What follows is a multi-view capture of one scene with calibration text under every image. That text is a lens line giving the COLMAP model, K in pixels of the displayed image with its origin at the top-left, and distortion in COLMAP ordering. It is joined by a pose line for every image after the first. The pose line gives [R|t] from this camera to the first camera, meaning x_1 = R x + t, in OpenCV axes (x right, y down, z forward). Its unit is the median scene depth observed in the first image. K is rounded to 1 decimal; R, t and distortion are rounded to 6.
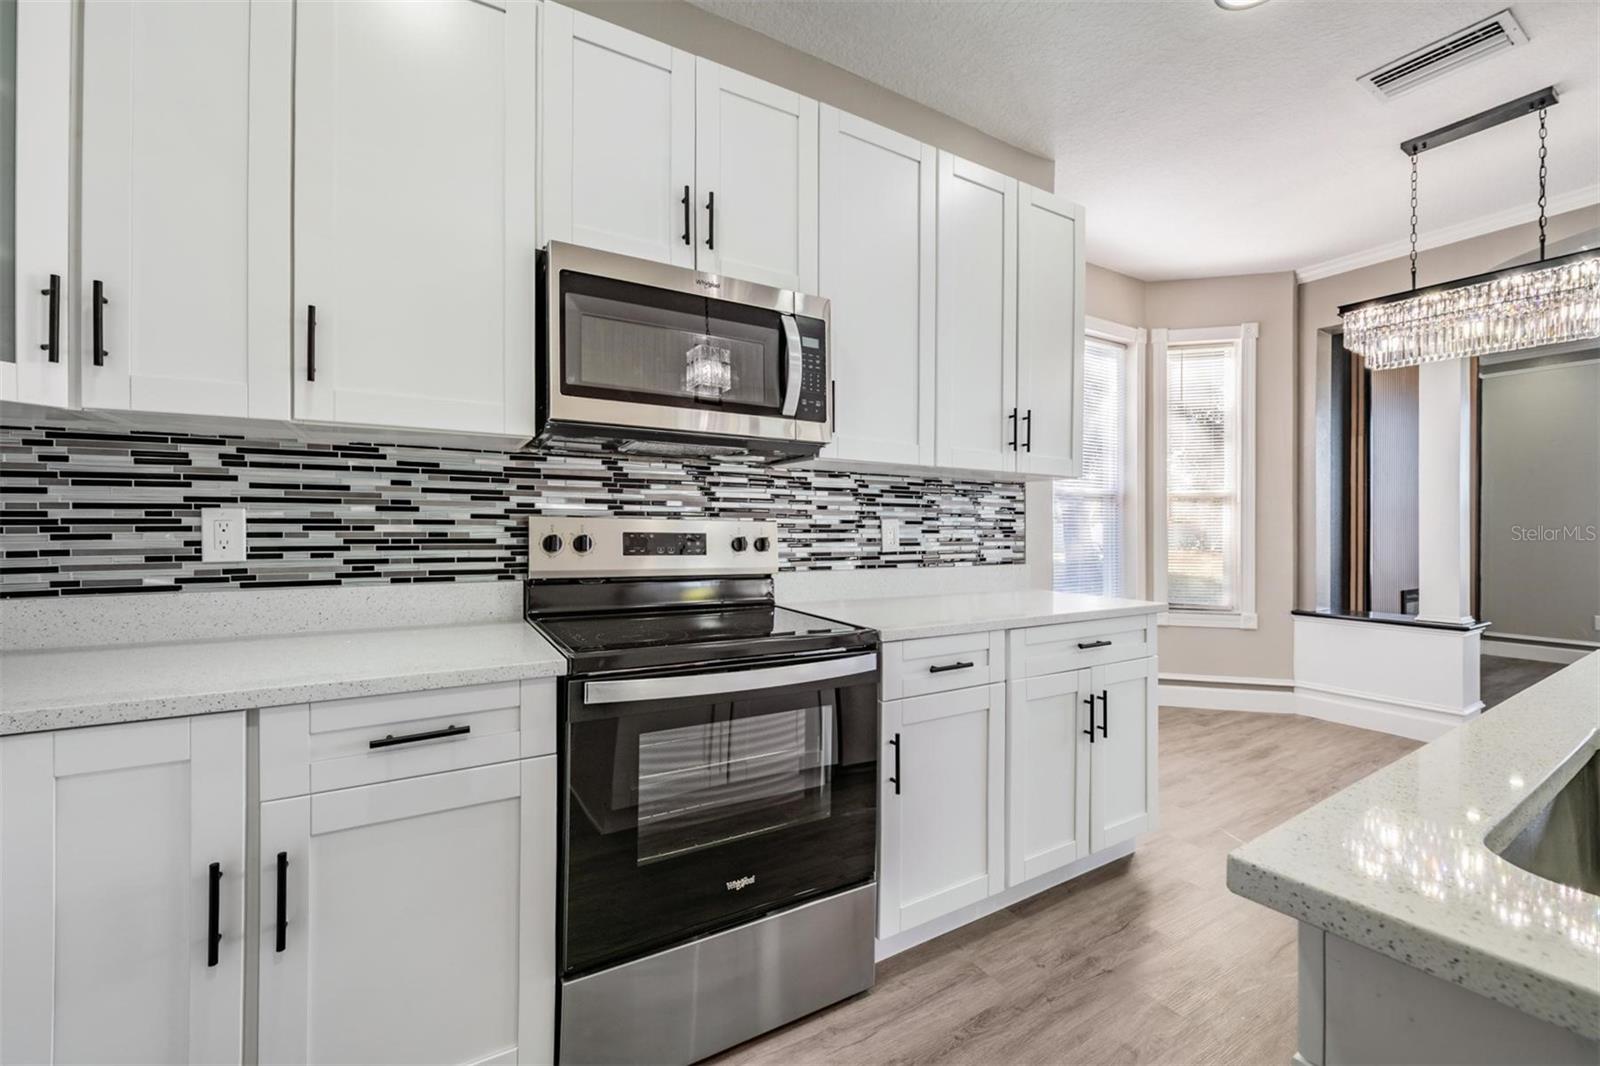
lens RADIAL K [[656.4, 0, 800.0], [0, 656.4, 533.0], [0, 0, 1]] dist [0.001096, -0.012546]
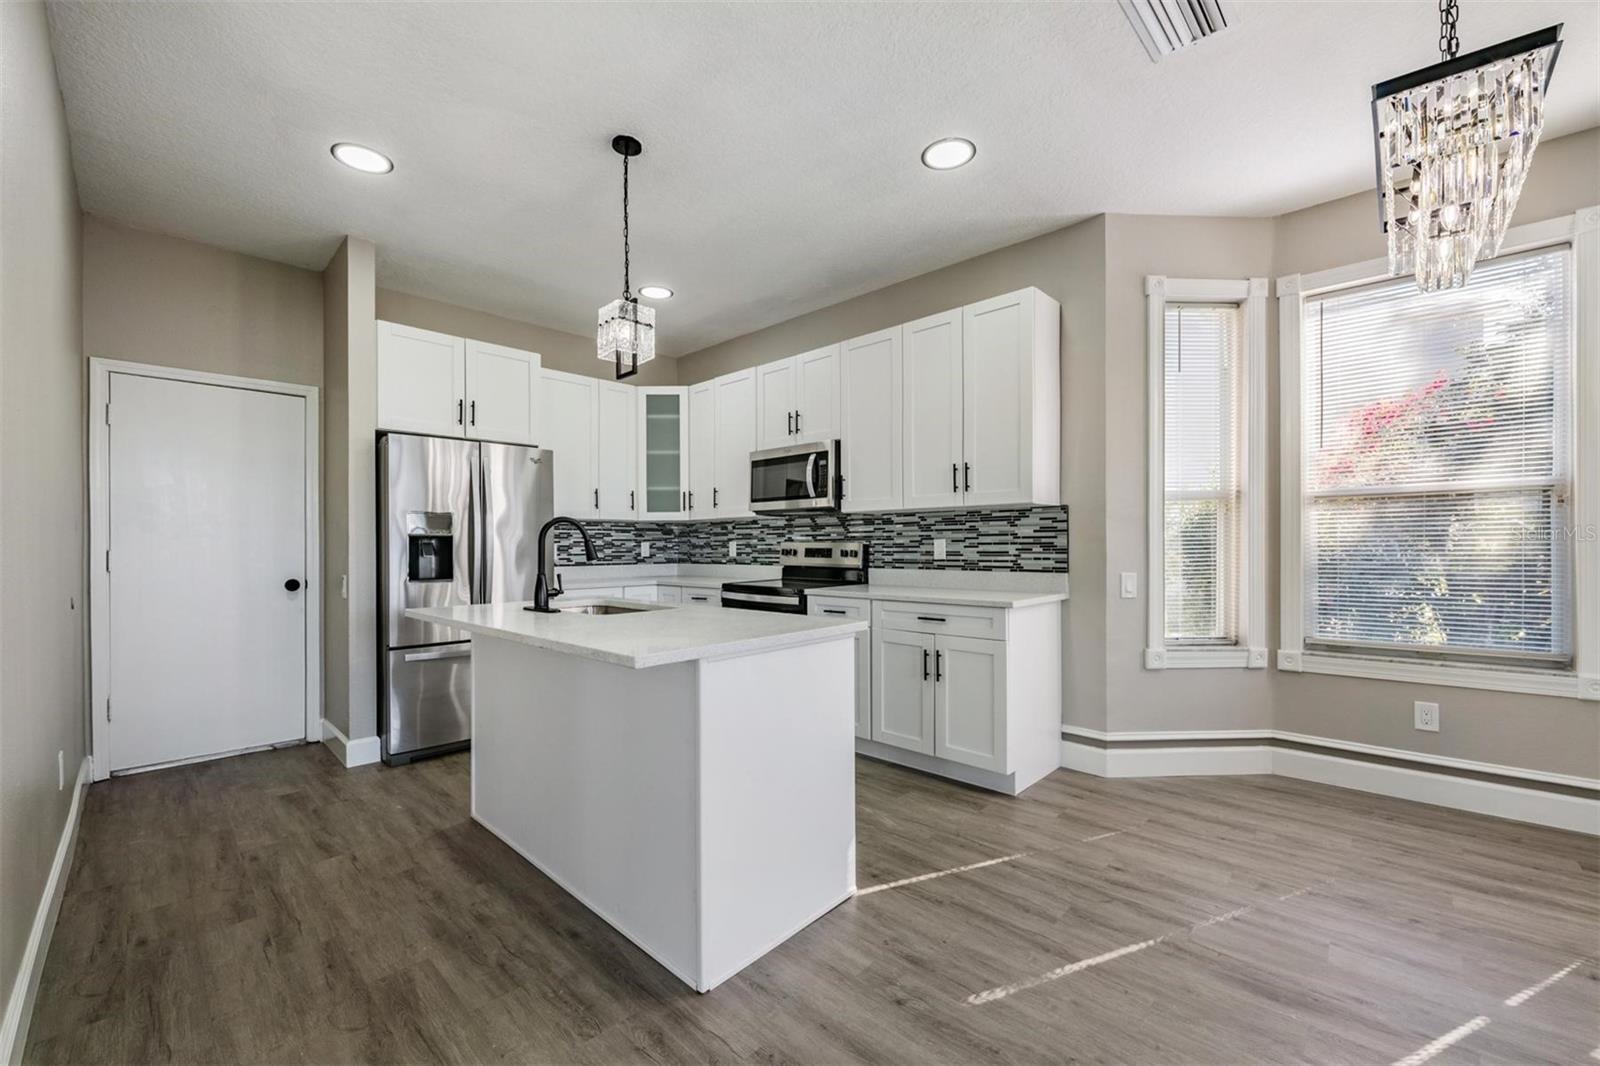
lens RADIAL K [[638.1, 0, 805.7], [0, 638.1, 545.7], [0, 0, 1]] dist [-0.013514, -0.000109]
pose [[0.272515, -0.006428, -0.962130, 1.814200], [0.000972, 0.999979, -0.006405, 0.005301], [0.962151, 0.000811, 0.272515, 0.304824]]
